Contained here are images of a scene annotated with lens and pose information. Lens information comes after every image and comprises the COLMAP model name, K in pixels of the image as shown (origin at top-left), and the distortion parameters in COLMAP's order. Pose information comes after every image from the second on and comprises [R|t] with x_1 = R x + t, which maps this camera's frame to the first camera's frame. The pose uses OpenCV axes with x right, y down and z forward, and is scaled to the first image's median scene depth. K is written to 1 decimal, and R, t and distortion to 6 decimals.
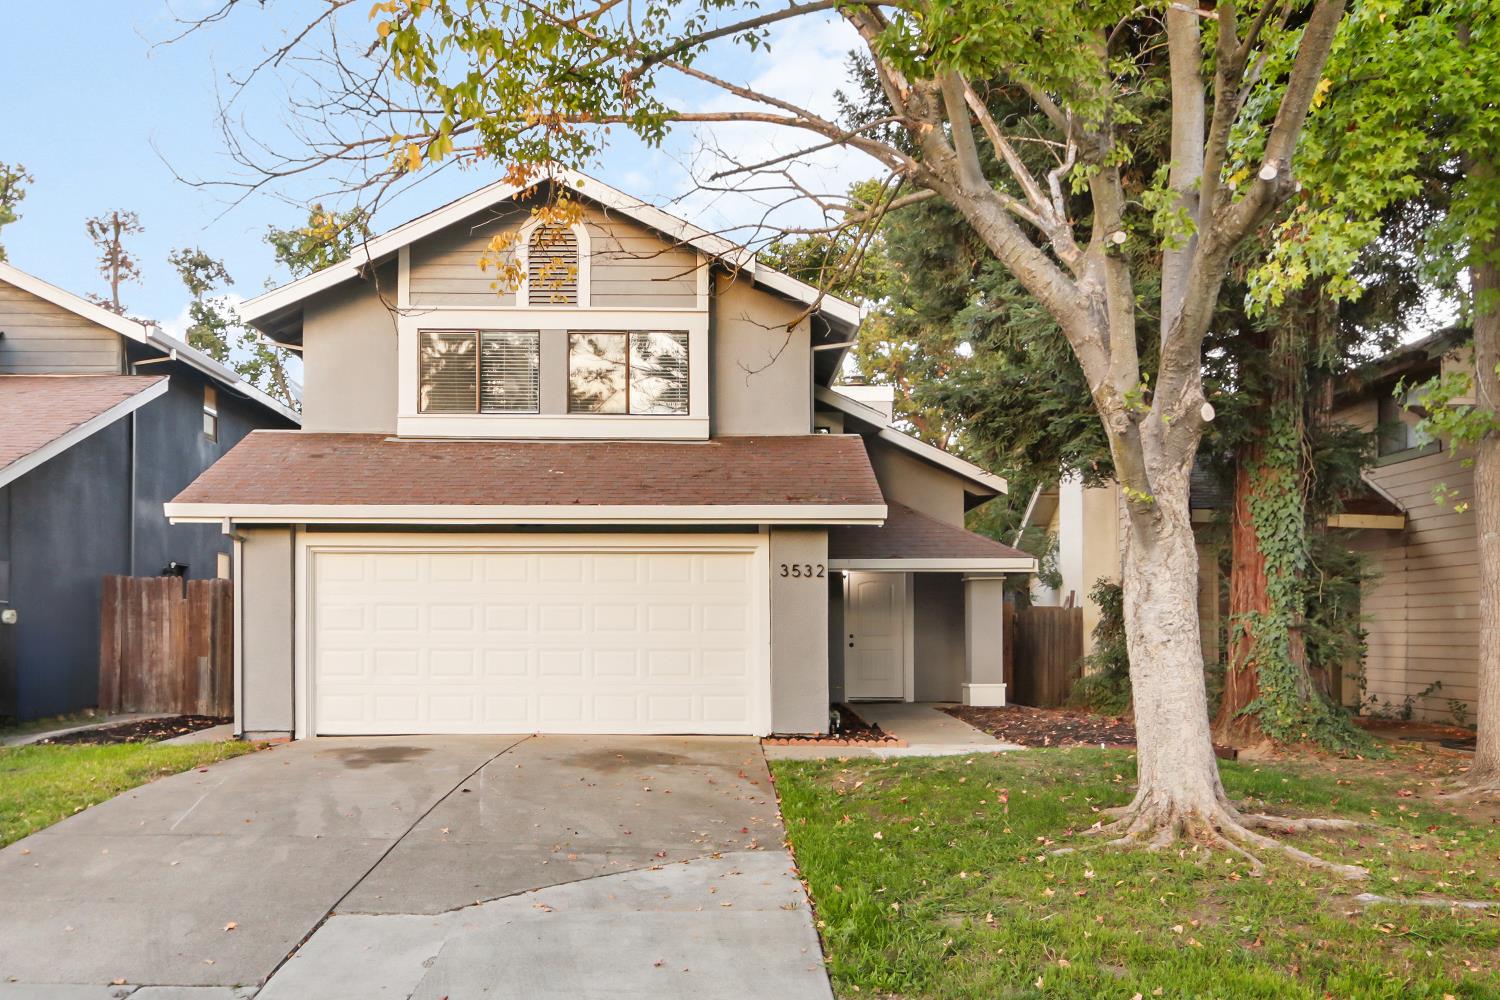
lens RADIAL K [[1042.5, 0, 754.3], [0, 1042.5, 503.4], [0, 0, 1]] dist [-0.008142, 0.002657]
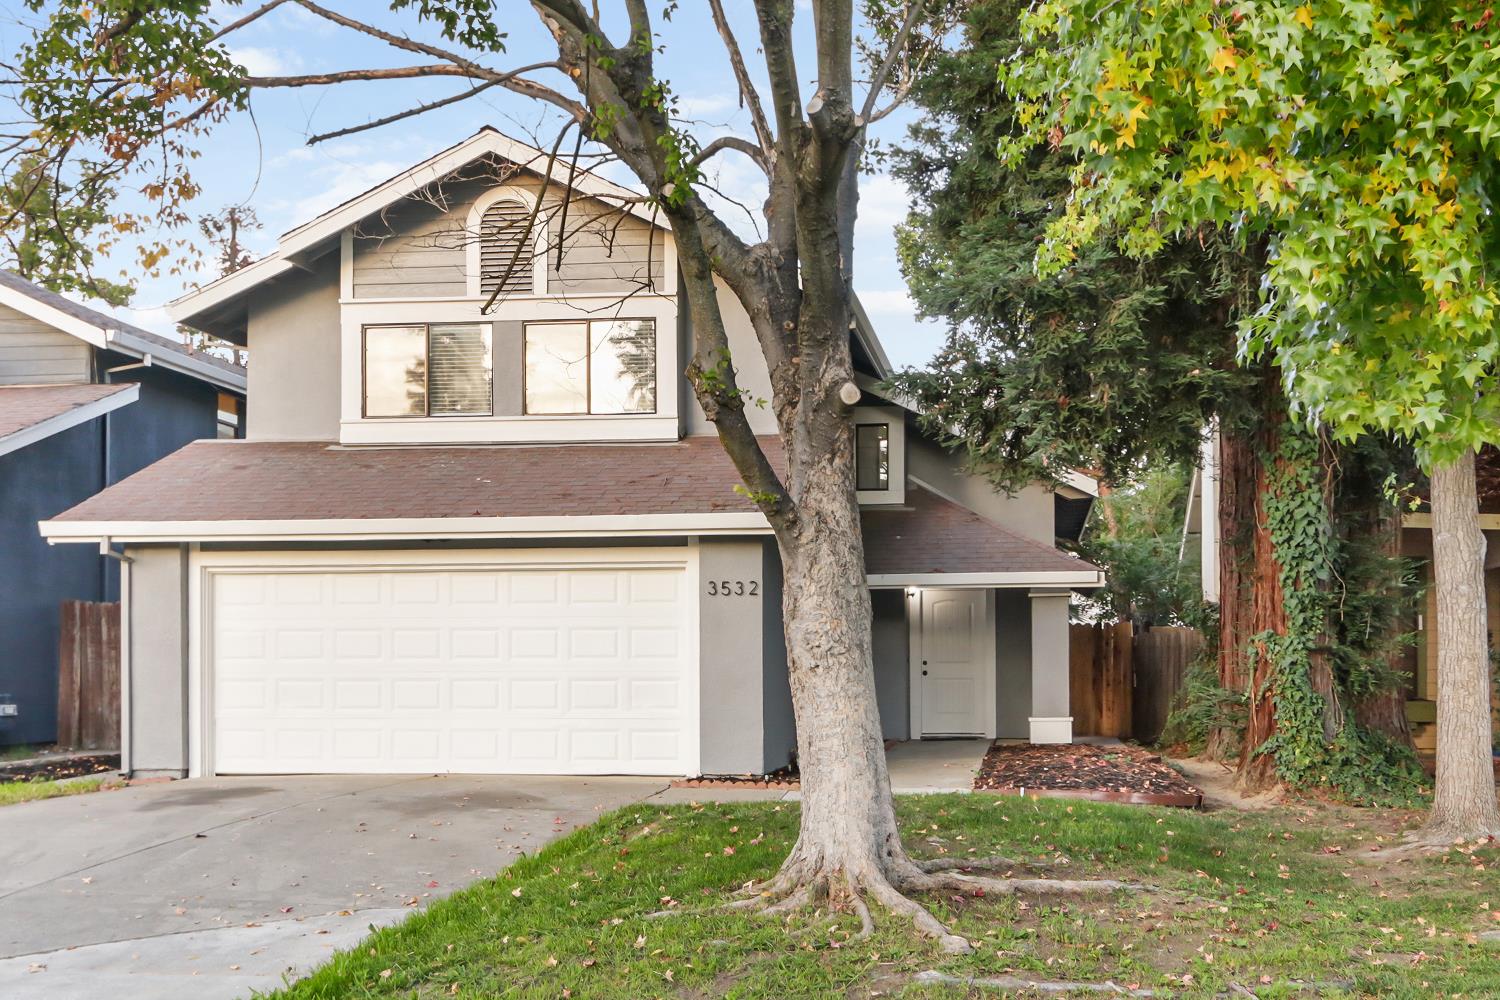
lens RADIAL K [[1183.4, 0, 813.7], [0, 1183.4, 514.9], [0, 0, 1]] dist [-0.014119, 0.017121]
pose [[0.995974, -0.015633, -0.088265, 0.199197], [0.015760, 0.999876, 0.000749, 0.003619], [0.088242, -0.002137, 0.996097, 0.018965]]
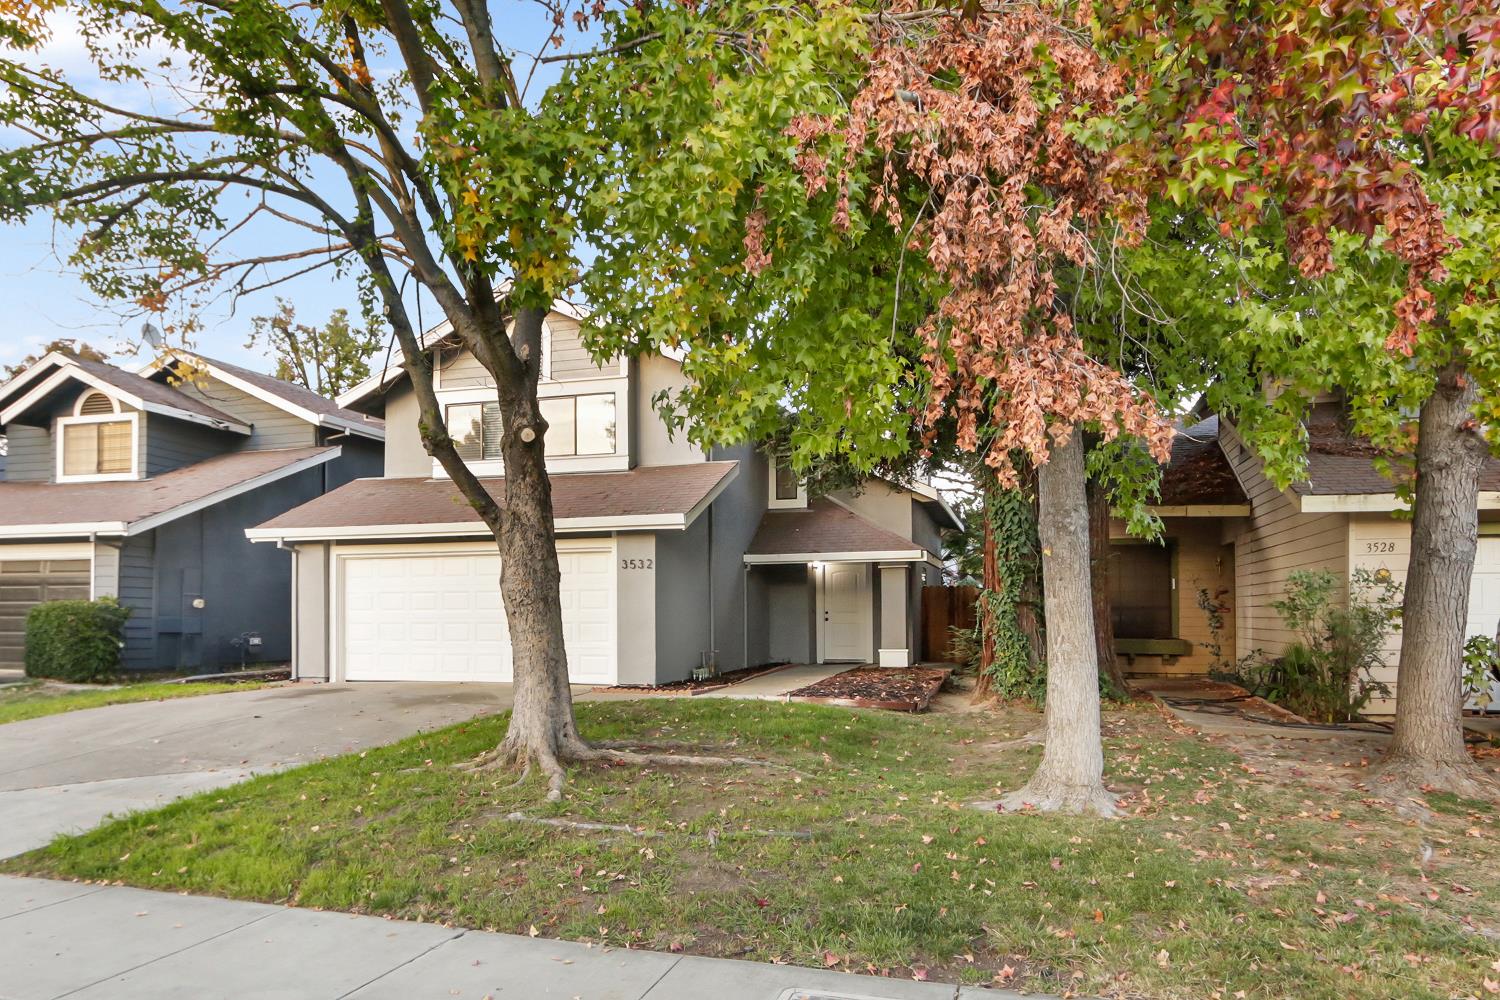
lens RADIAL K [[765.8, 0, 747.6], [0, 765.8, 515.5], [0, 0, 1]] dist [-0.003912, 0.000942]
pose [[0.970315, -0.036421, -0.239086, 0.420375], [0.035849, 0.999334, -0.006740, 0.013456], [0.239172, -0.002031, 0.970975, 0.068585]]
